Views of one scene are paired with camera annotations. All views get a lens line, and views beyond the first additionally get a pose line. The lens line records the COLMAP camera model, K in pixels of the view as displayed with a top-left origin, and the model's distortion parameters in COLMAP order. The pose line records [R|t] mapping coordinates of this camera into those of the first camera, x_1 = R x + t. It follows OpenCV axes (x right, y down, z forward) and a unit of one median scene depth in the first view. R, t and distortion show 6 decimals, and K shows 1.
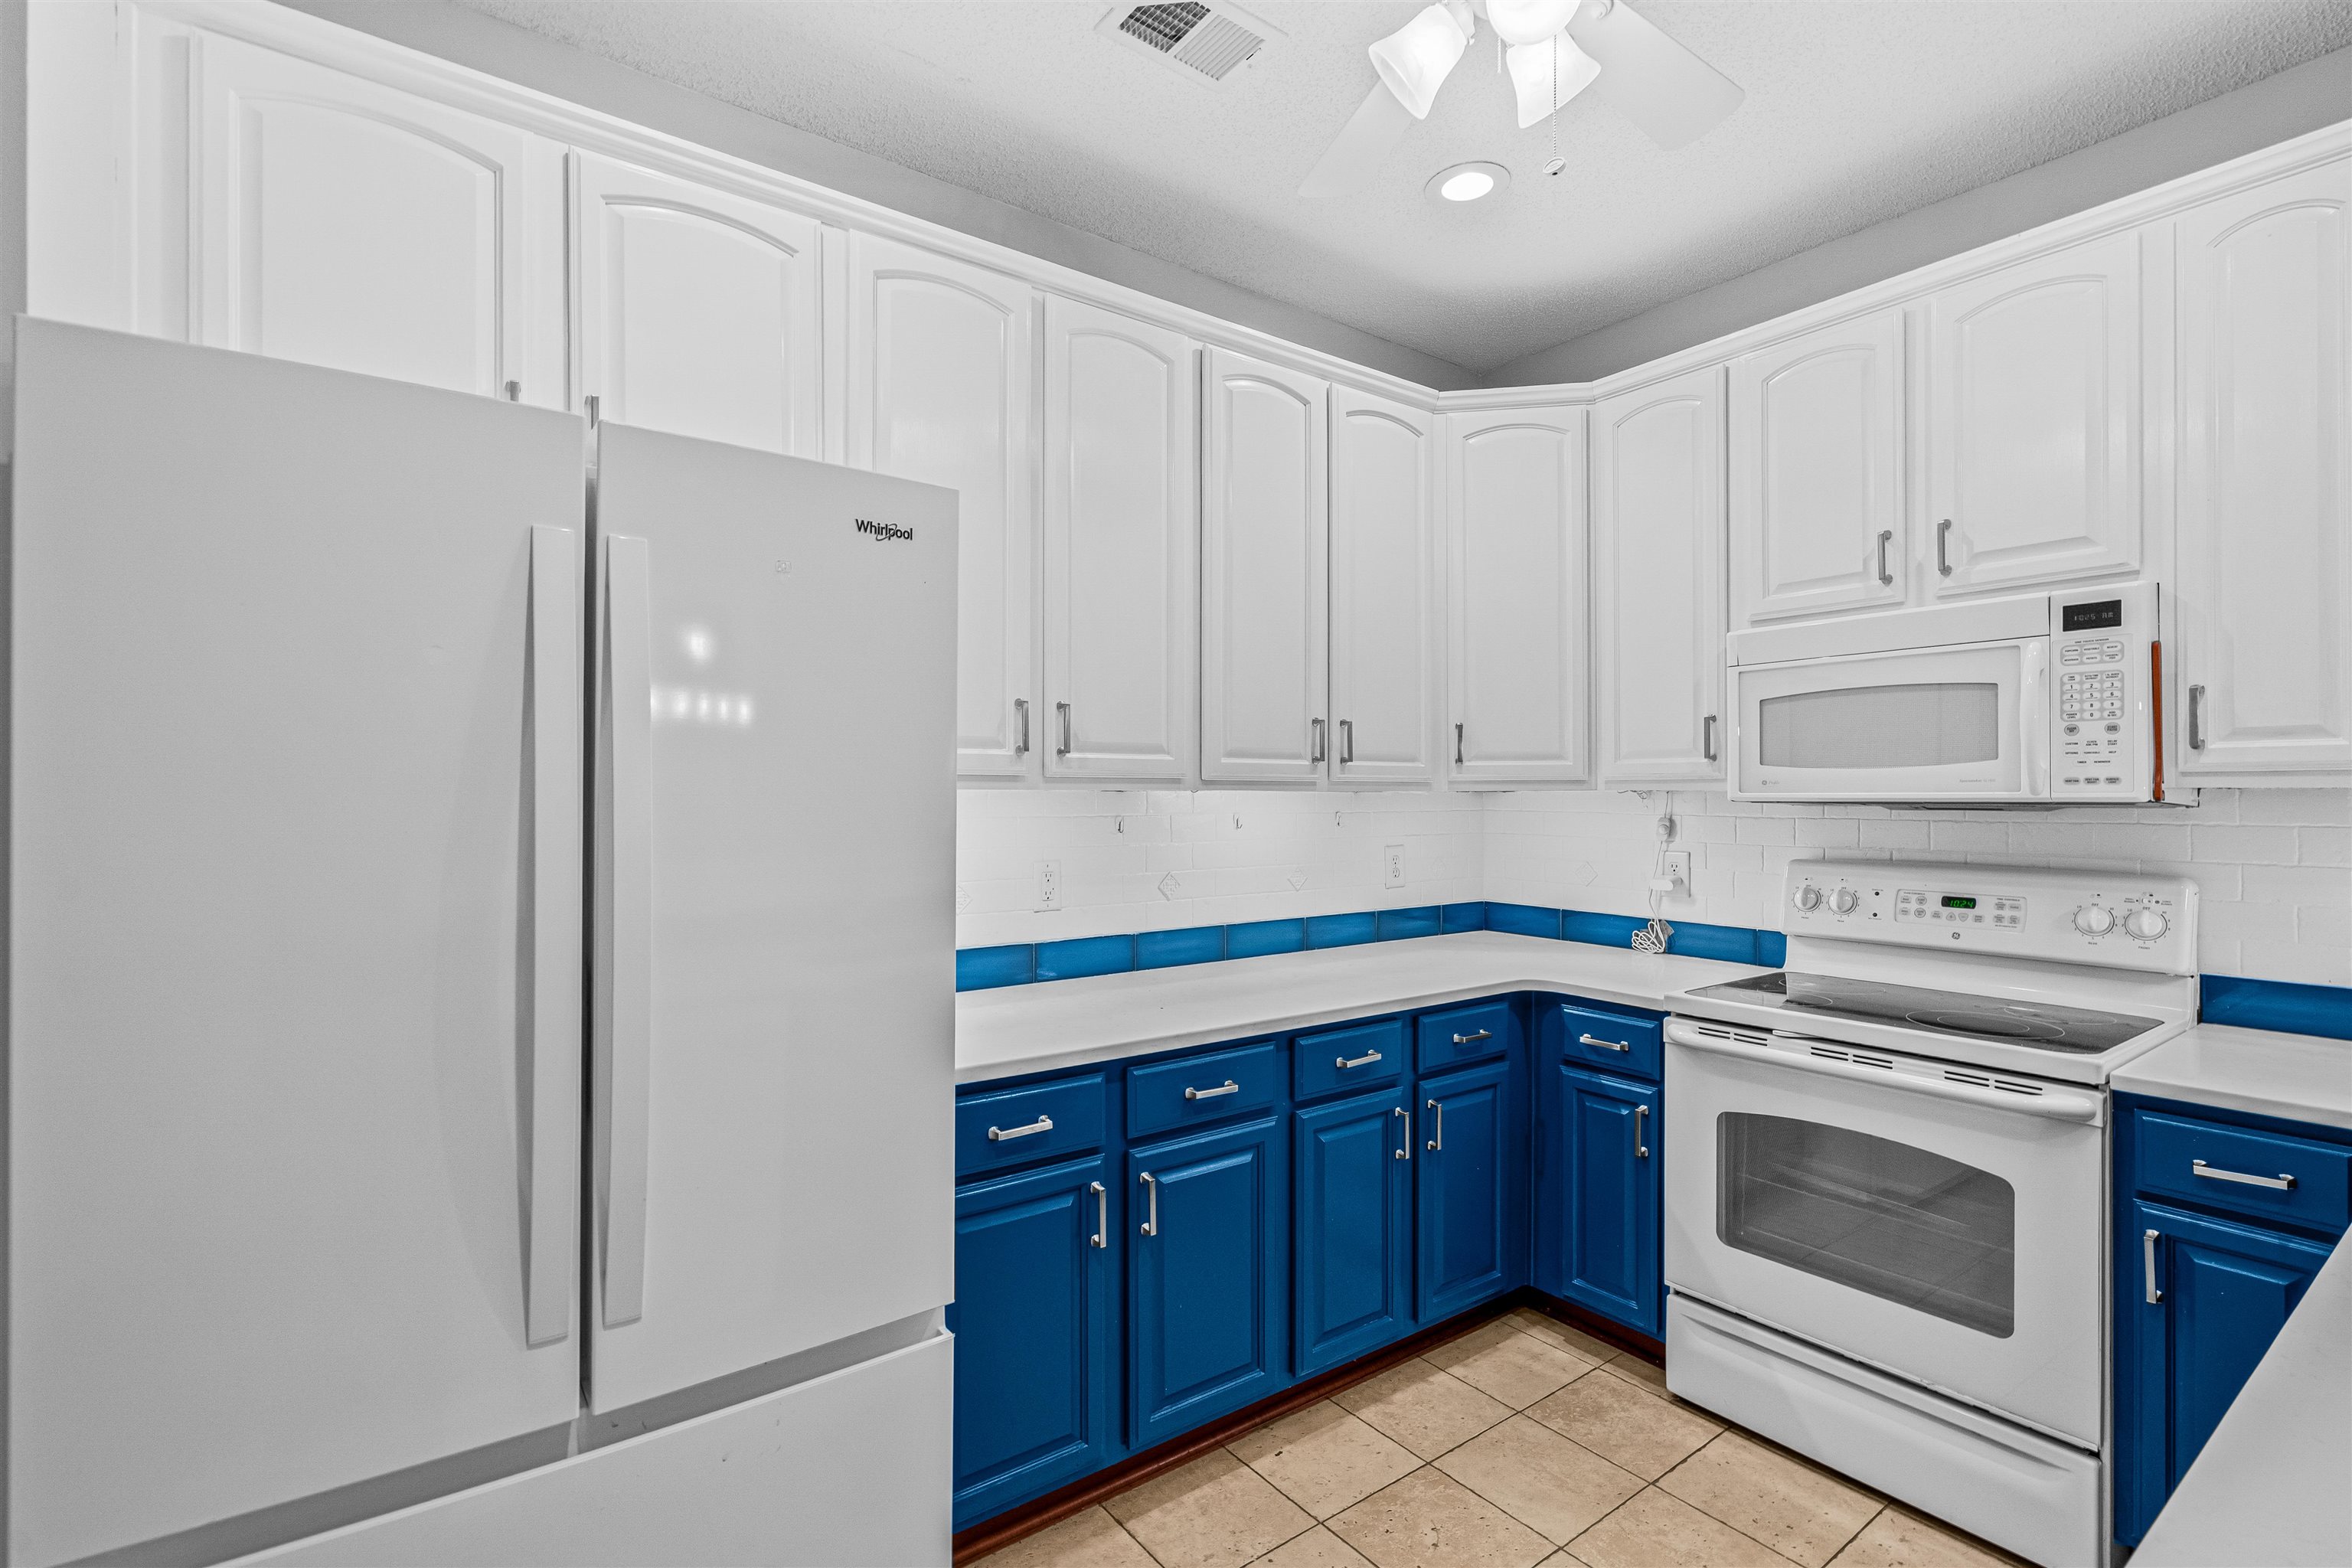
lens RADIAL K [[1065.4, 0, 1169.0], [0, 1065.4, 788.3], [0, 0, 1]] dist [-0.003540, 0.000075]
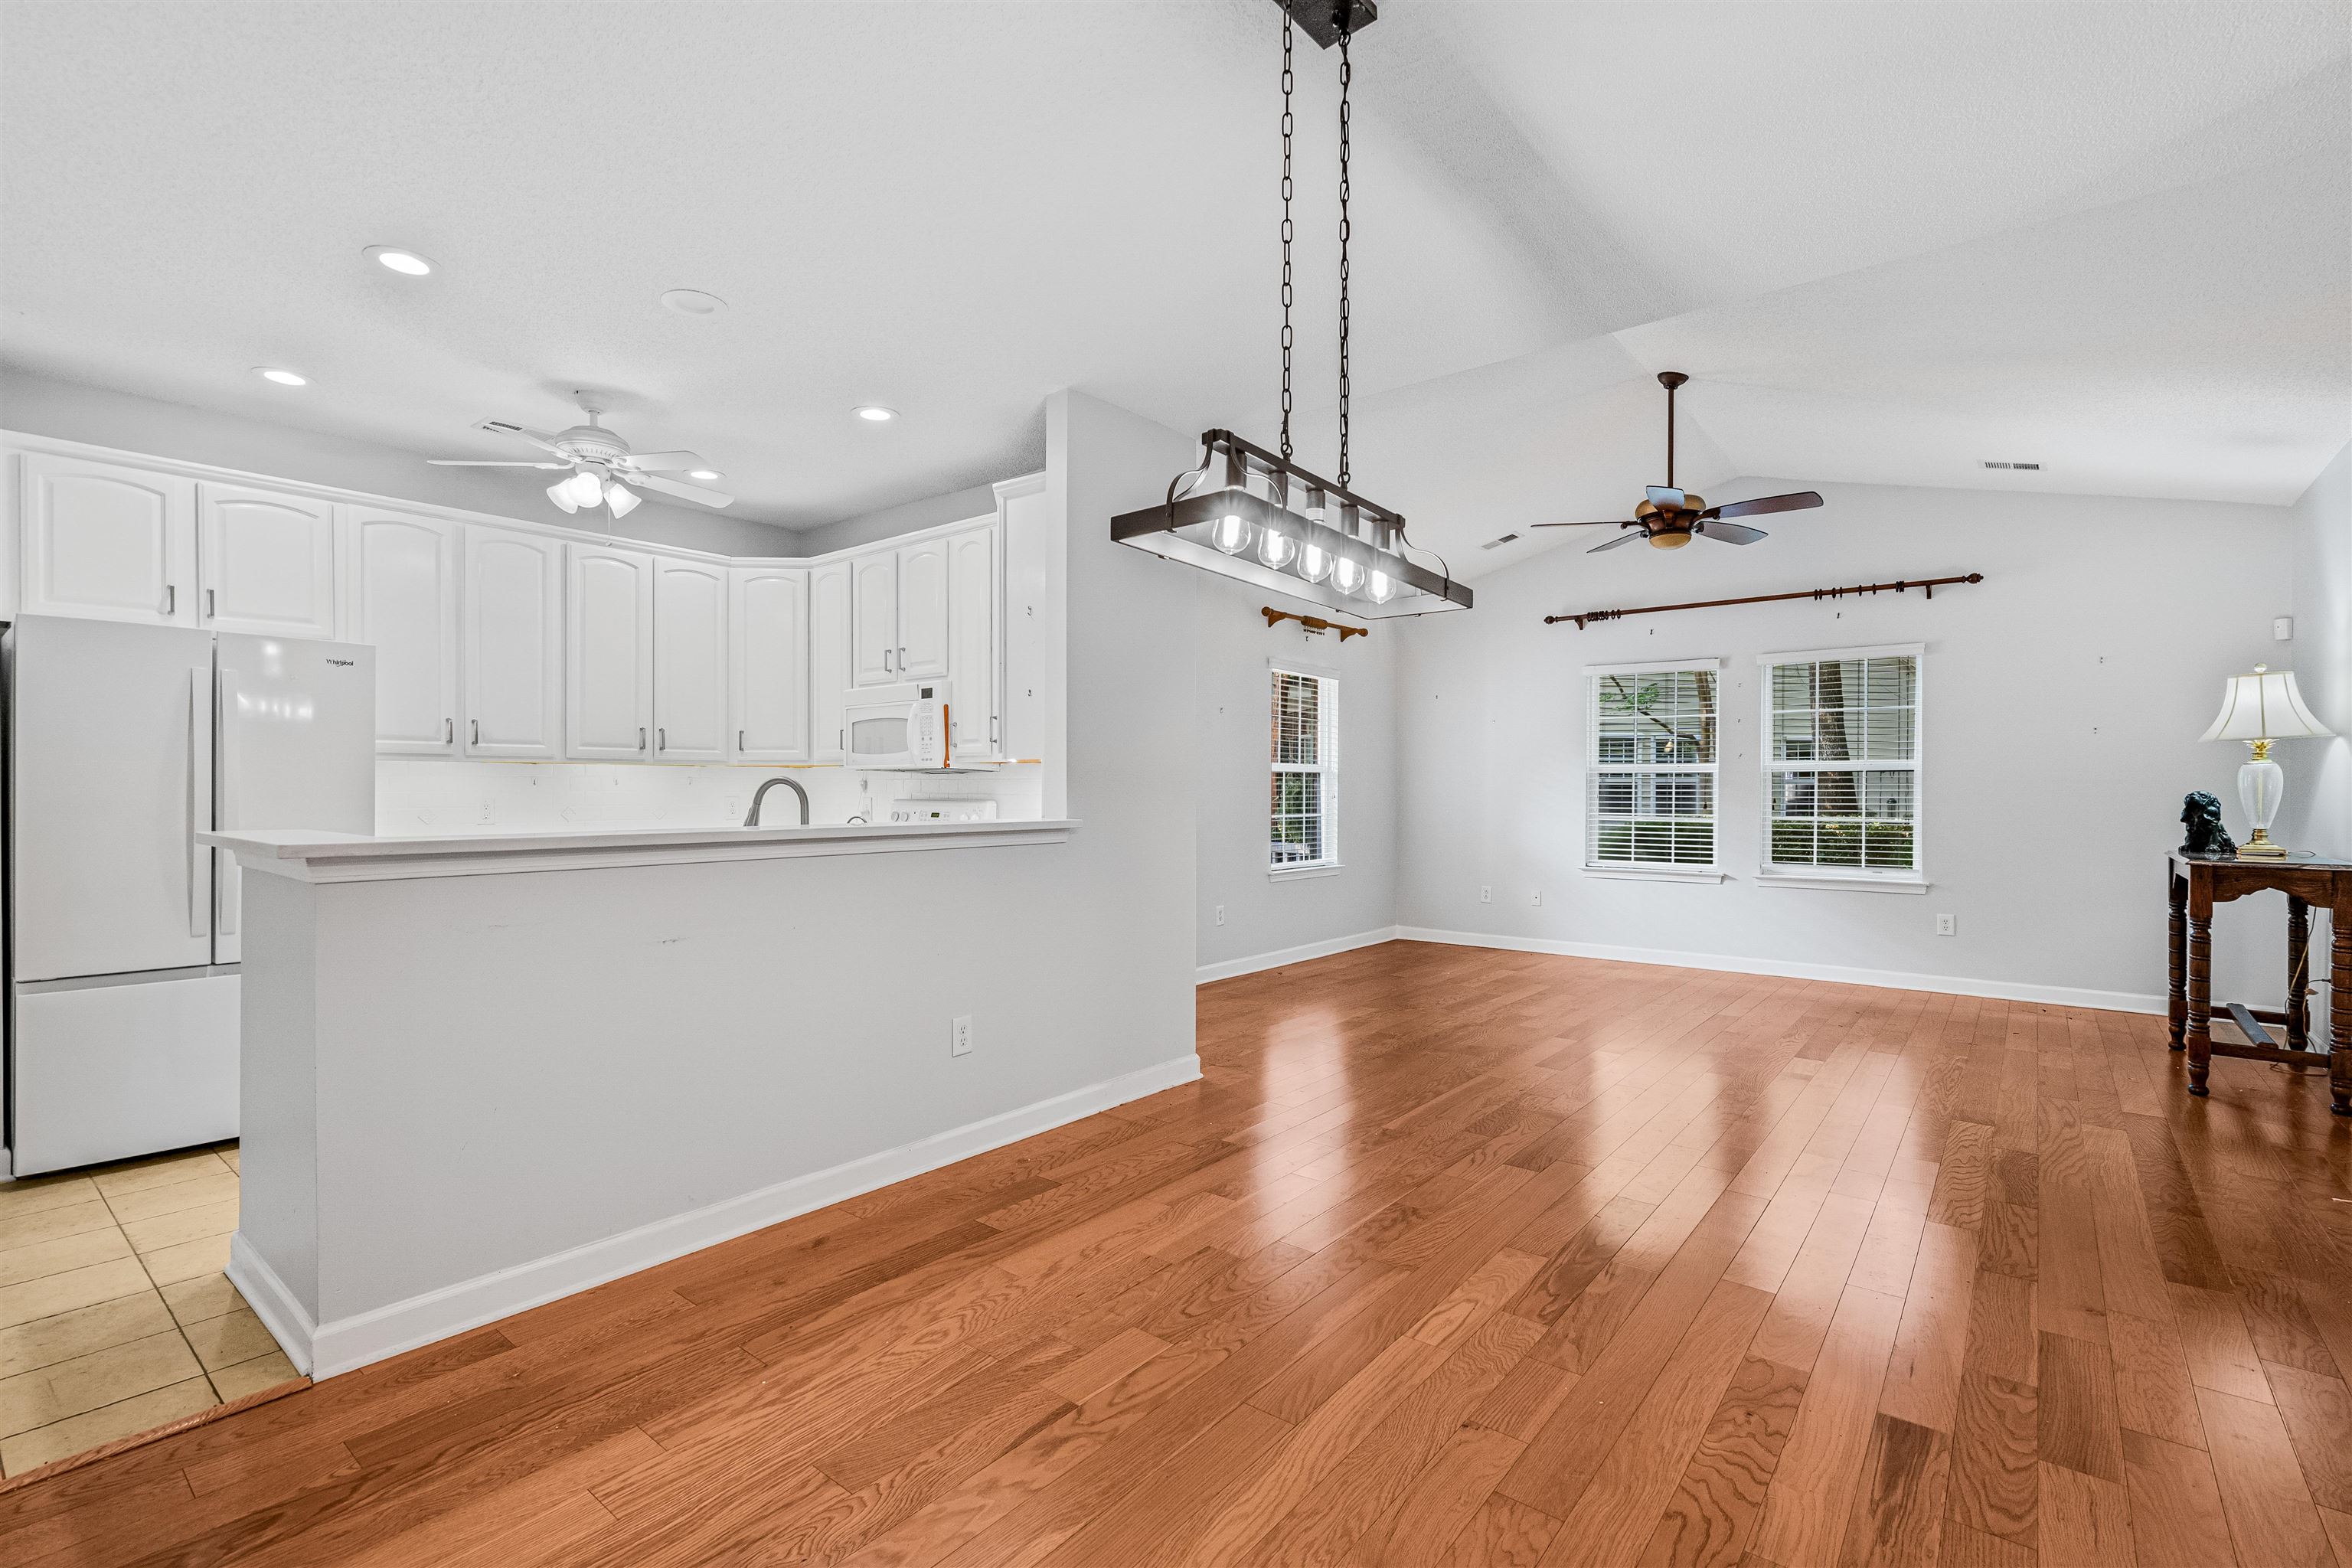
lens RADIAL K [[1065.4, 0, 1169.0], [0, 1065.4, 788.3], [0, 0, 1]] dist [-0.003540, 0.000075]
pose [[0.967199, 0.000596, 0.254018, 0.672382], [-0.002540, 0.999970, 0.007324, 0.034809], [-0.254006, -0.007729, 0.967172, -1.336487]]
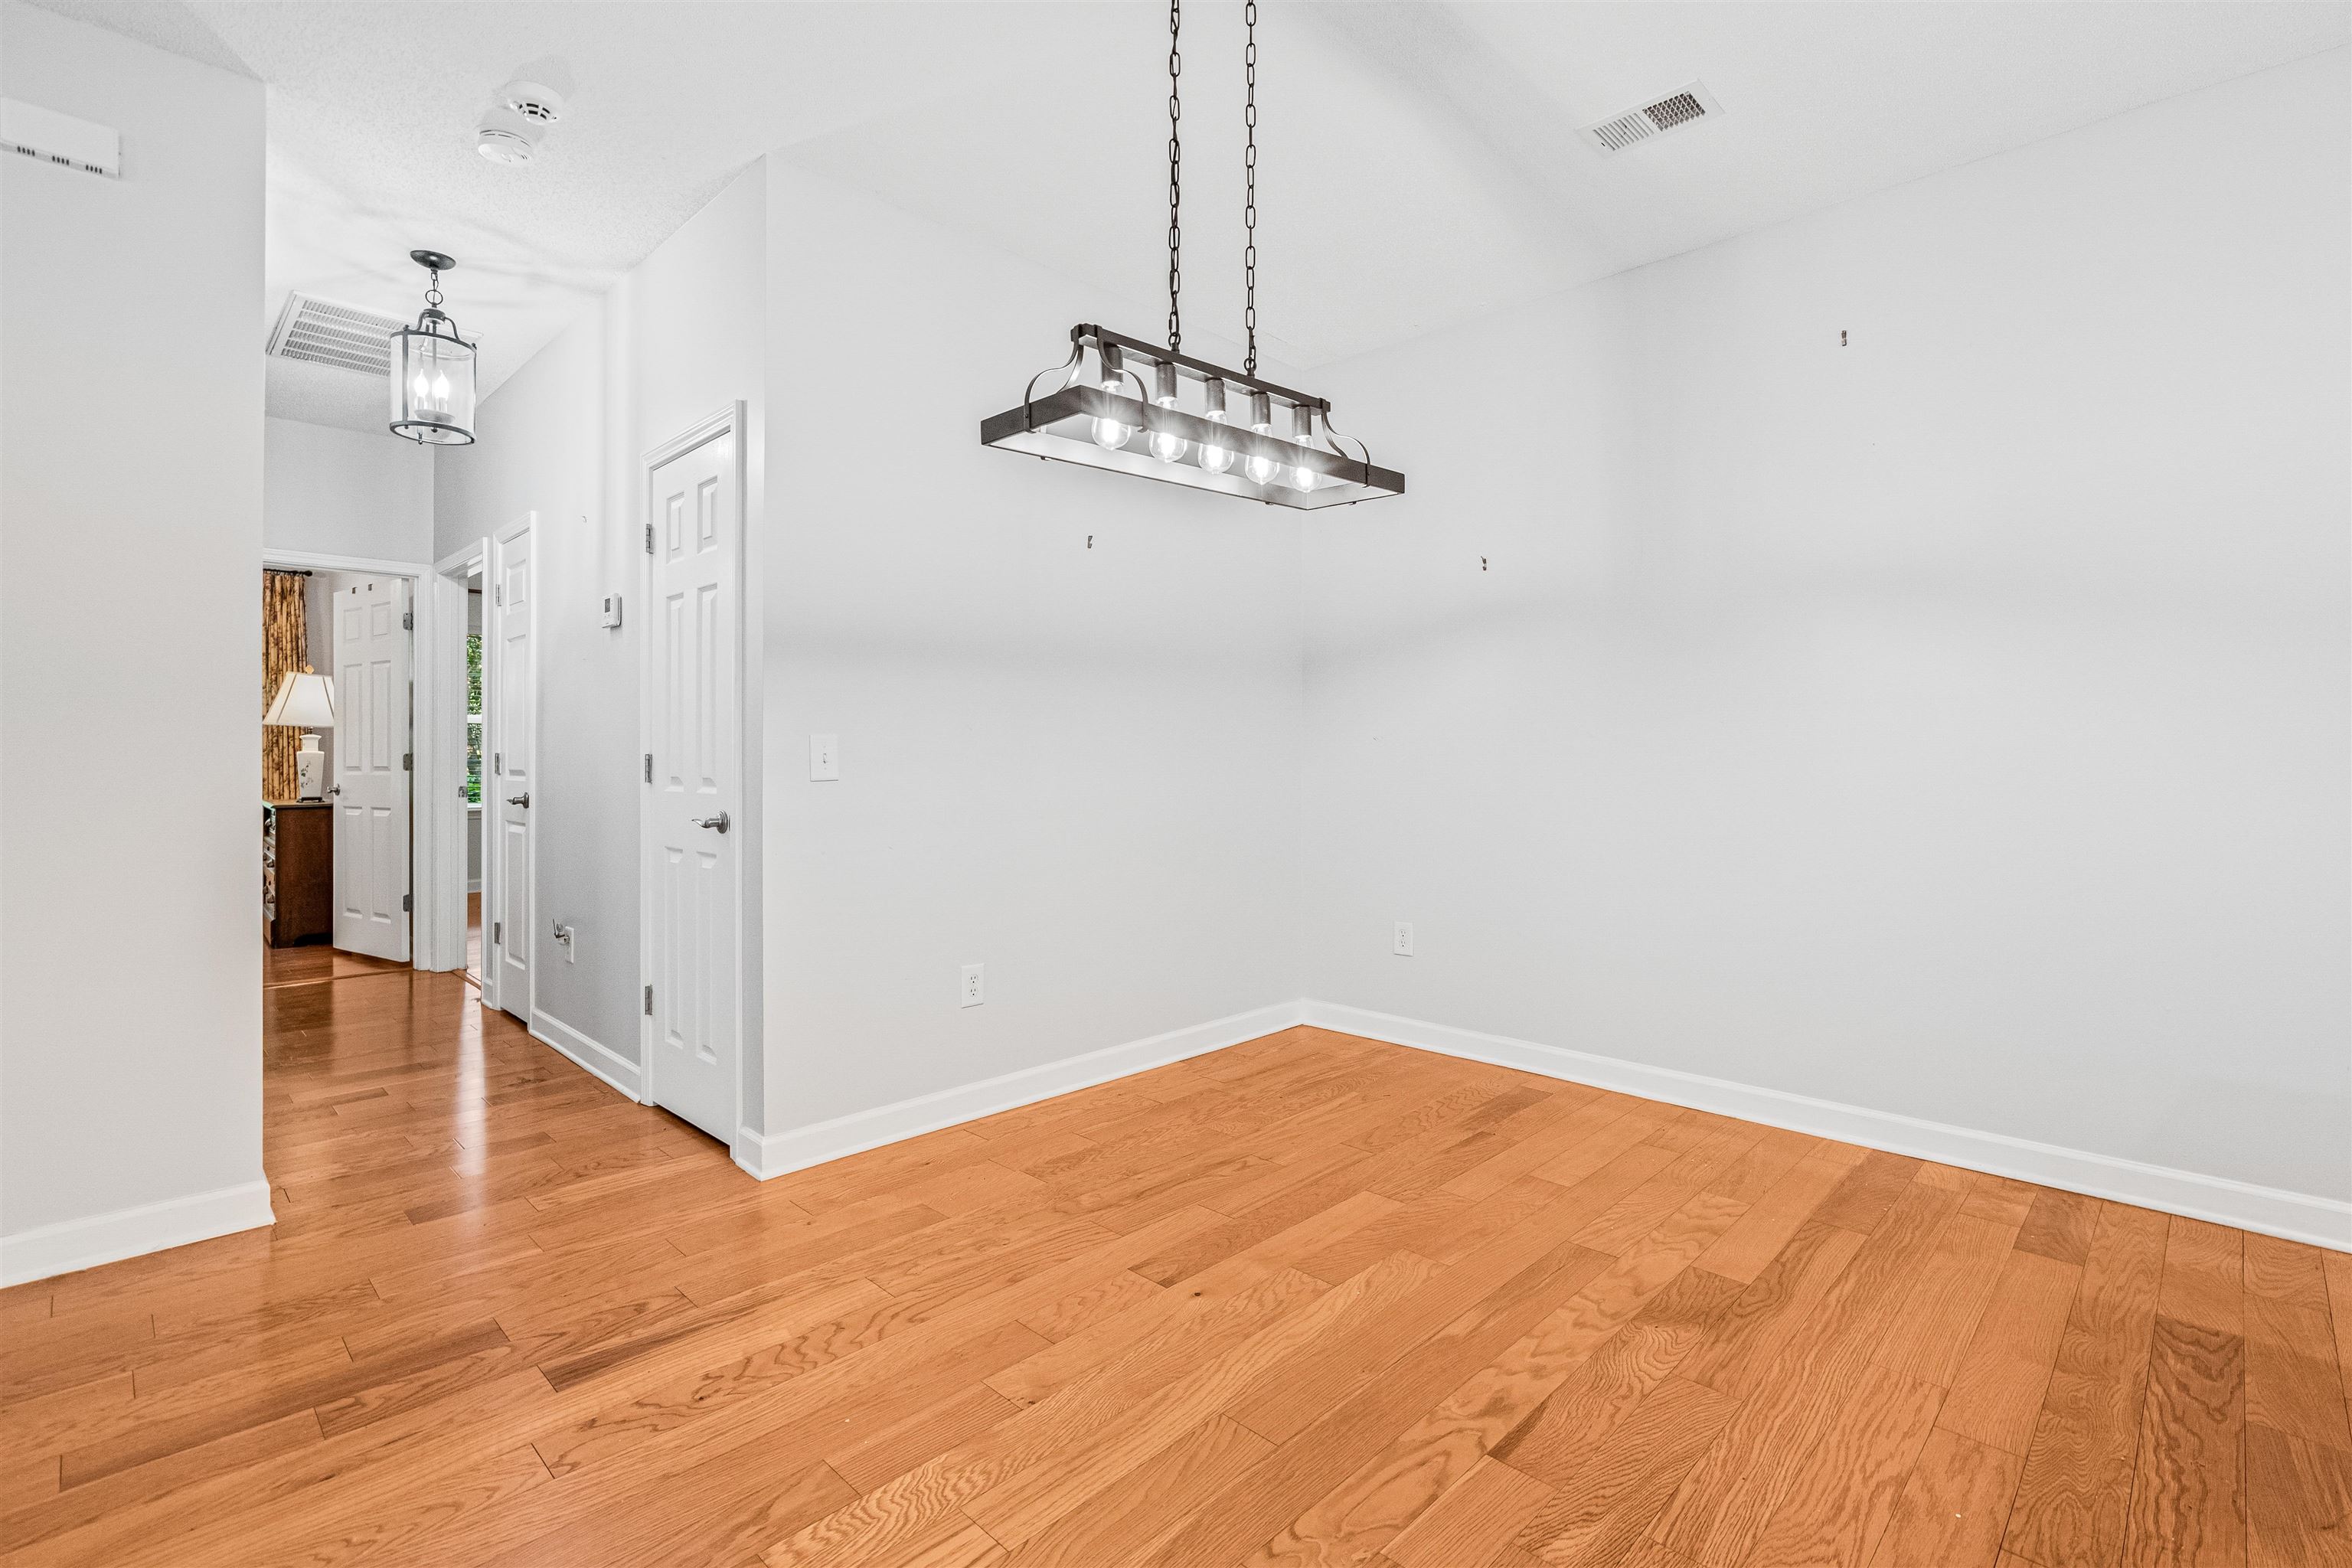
lens RADIAL K [[1078.1, 0, 1178.8], [0, 1078.1, 772.3], [0, 0, 1]] dist [-0.008113, 0.001660]
pose [[-0.986577, 0.001061, -0.163295, 1.170788], [-0.000962, 0.999924, 0.012313, 0.096983], [0.163295, 0.012305, -0.986500, 0.290750]]
